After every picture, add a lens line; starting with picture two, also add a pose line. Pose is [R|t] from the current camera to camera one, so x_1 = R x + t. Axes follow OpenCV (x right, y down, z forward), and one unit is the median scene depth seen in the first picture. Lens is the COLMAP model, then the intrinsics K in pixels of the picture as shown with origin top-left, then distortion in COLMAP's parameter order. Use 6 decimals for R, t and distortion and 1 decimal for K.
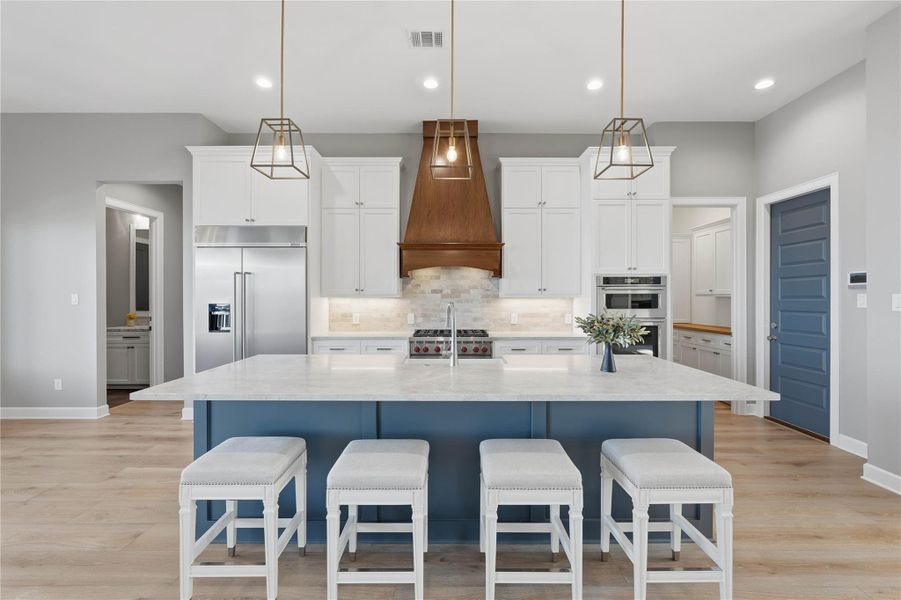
lens RADIAL K [[389.5, 0, 442.8], [0, 389.5, 301.9], [0, 0, 1]] dist [-0.008560, 0.001296]
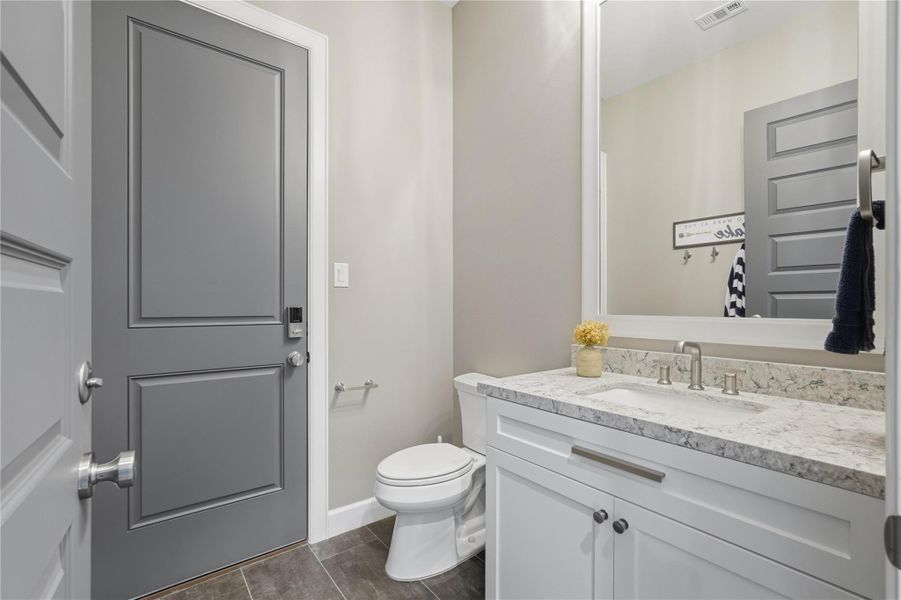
lens RADIAL K [[389.5, 0, 453.8], [0, 389.5, 307.4], [0, 0, 1]] dist [-0.008560, 0.001296]
pose [[0.614414, -0.005658, -0.788964, -0.706289], [-0.005470, 0.999920, -0.011432, 0.023368], [0.788965, 0.011340, 0.614333, 0.830191]]
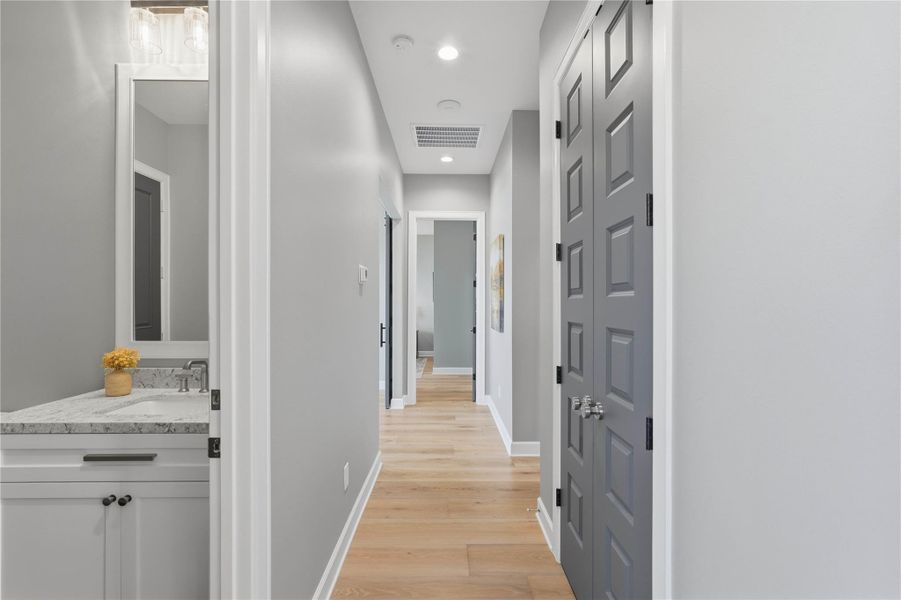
lens RADIAL K [[397.5, 0, 448.0], [0, 397.5, 301.6], [0, 0, 1]] dist [-0.012364, 0.004052]
pose [[0.999875, -0.007083, 0.014144, -0.594329], [0.007264, 0.999892, -0.012798, -0.003465], [-0.014051, 0.012900, 0.999818, 0.740750]]
